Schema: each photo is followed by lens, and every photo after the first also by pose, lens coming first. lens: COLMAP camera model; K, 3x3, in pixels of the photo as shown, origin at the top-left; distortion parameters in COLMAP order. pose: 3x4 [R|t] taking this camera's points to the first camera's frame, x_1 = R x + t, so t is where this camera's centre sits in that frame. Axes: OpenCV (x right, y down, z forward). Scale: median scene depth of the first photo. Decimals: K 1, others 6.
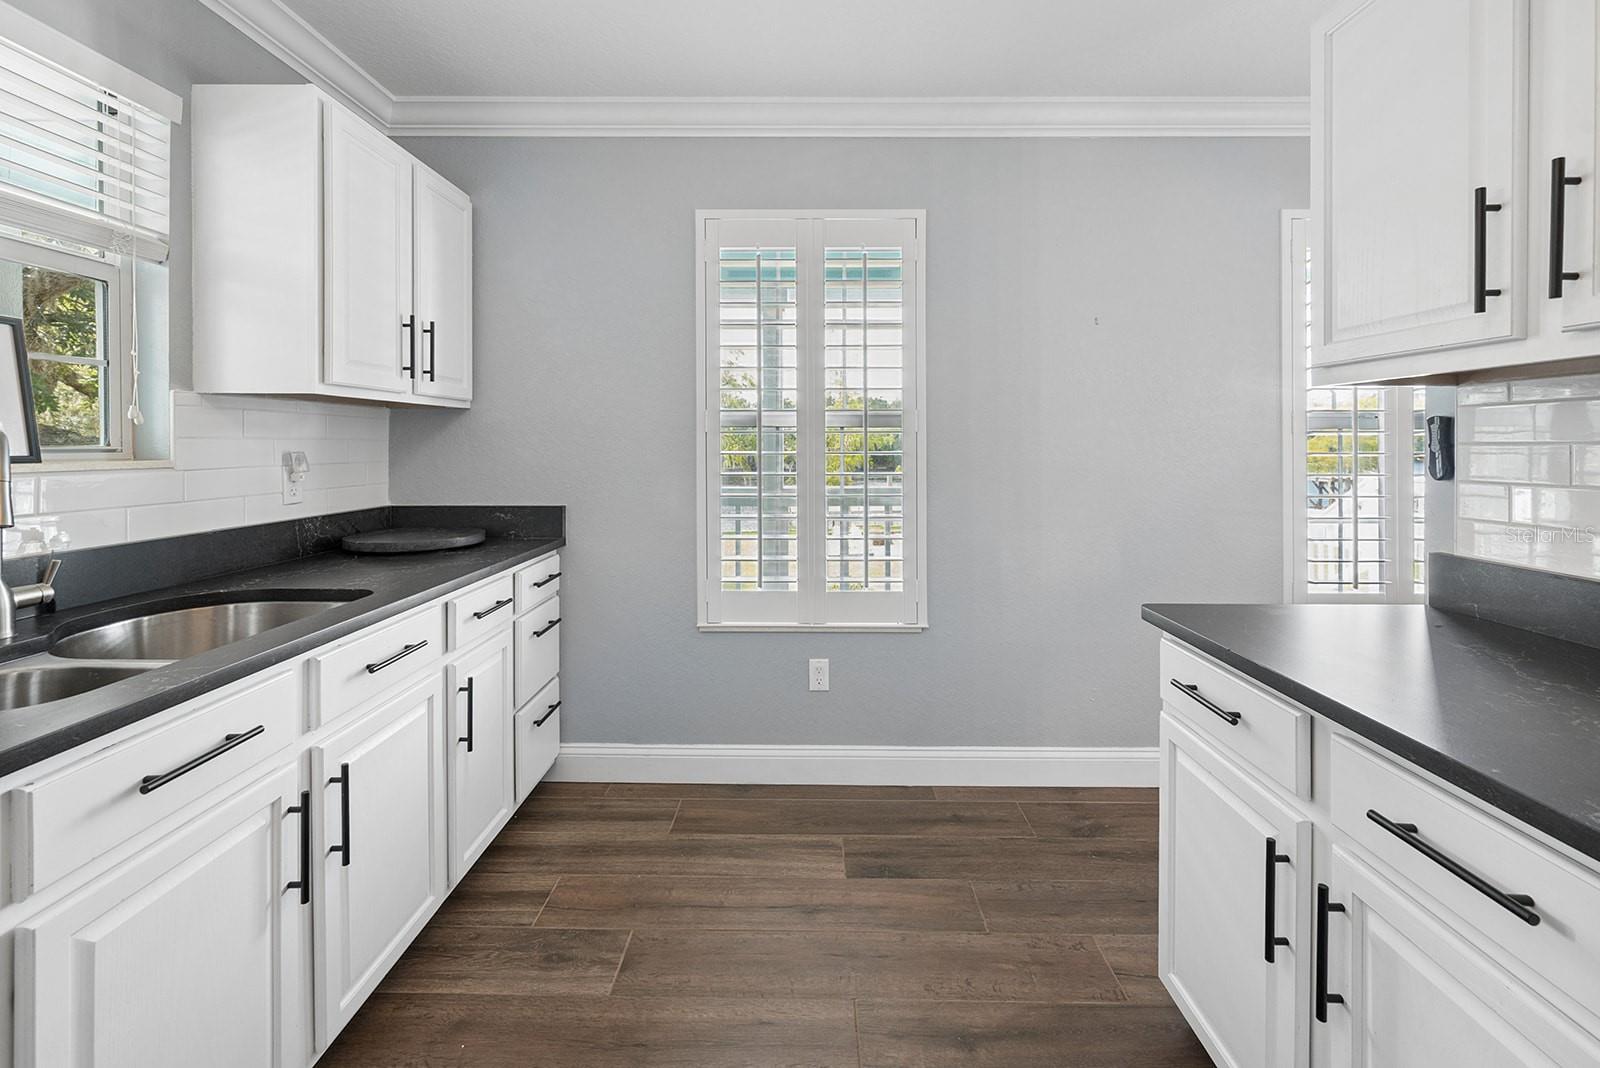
lens RADIAL K [[658.5, 0, 796.0], [0, 658.5, 441.8], [0, 0, 1]] dist [-0.001665, -0.000248]
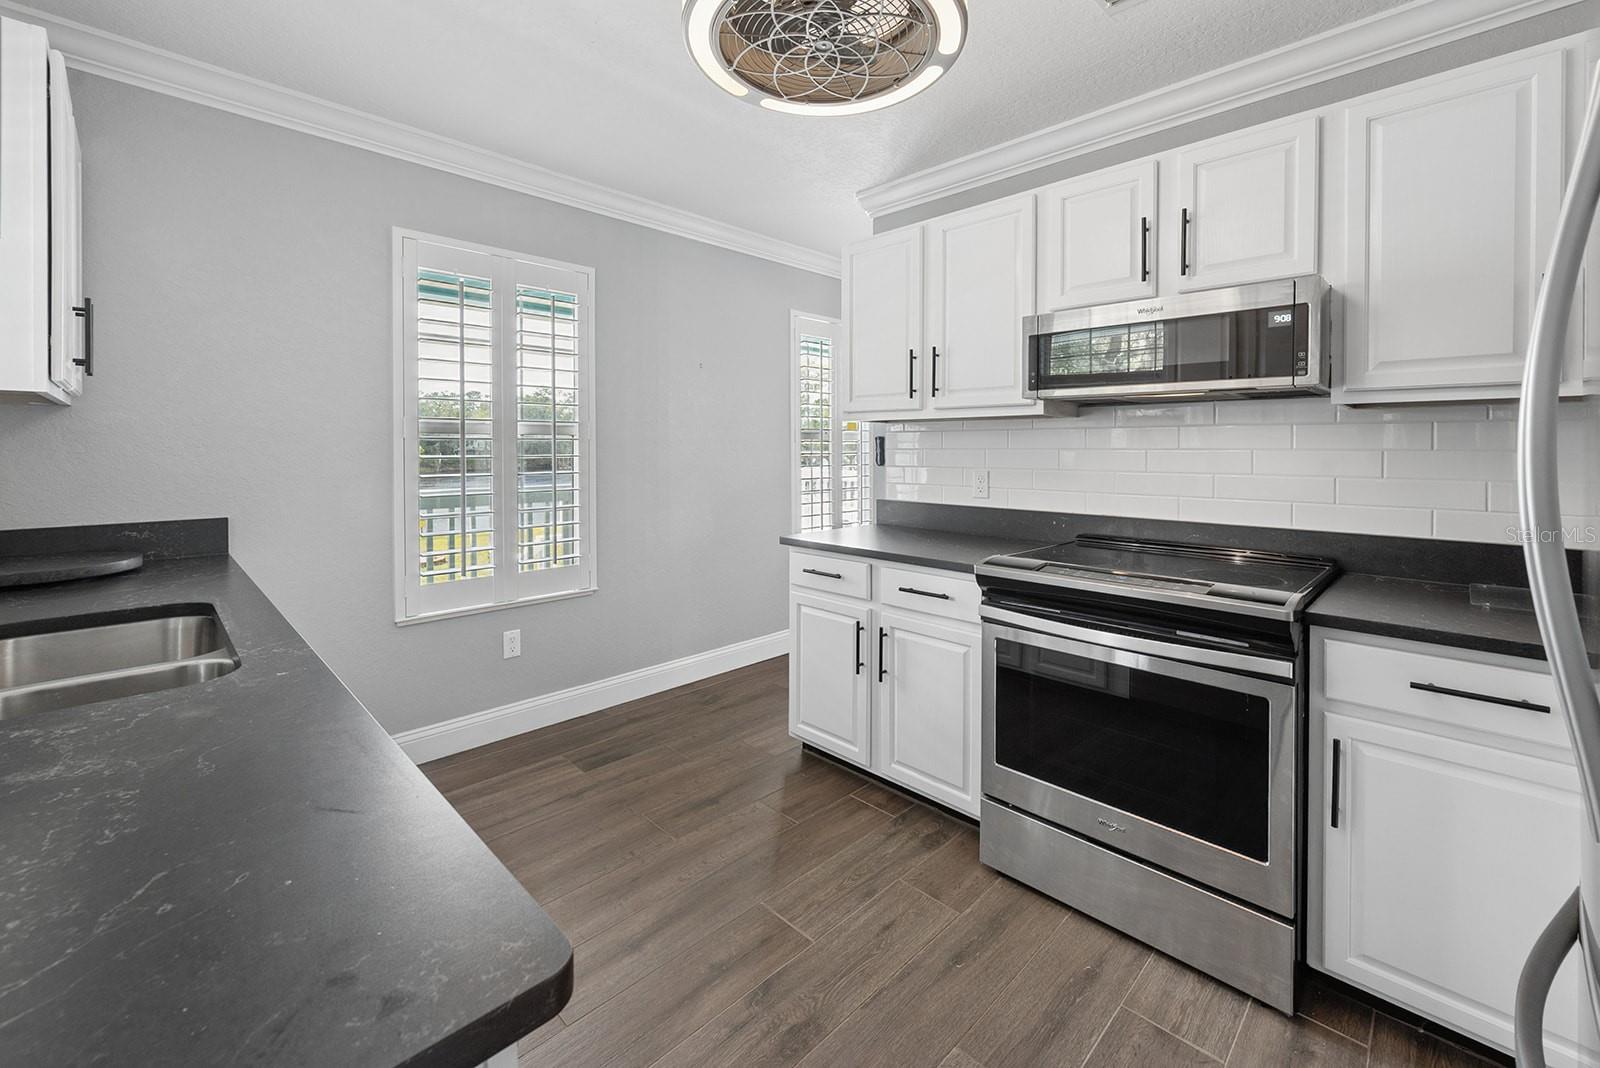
lens RADIAL K [[676.5, 0, 792.6], [0, 676.5, 435.4], [0, 0, 1]] dist [-0.002676, -0.000327]
pose [[0.701956, 0.012683, 0.712107, -0.611363], [-0.004071, 0.999897, -0.013795, -0.008020], [-0.712209, 0.006784, 0.701935, -0.273403]]
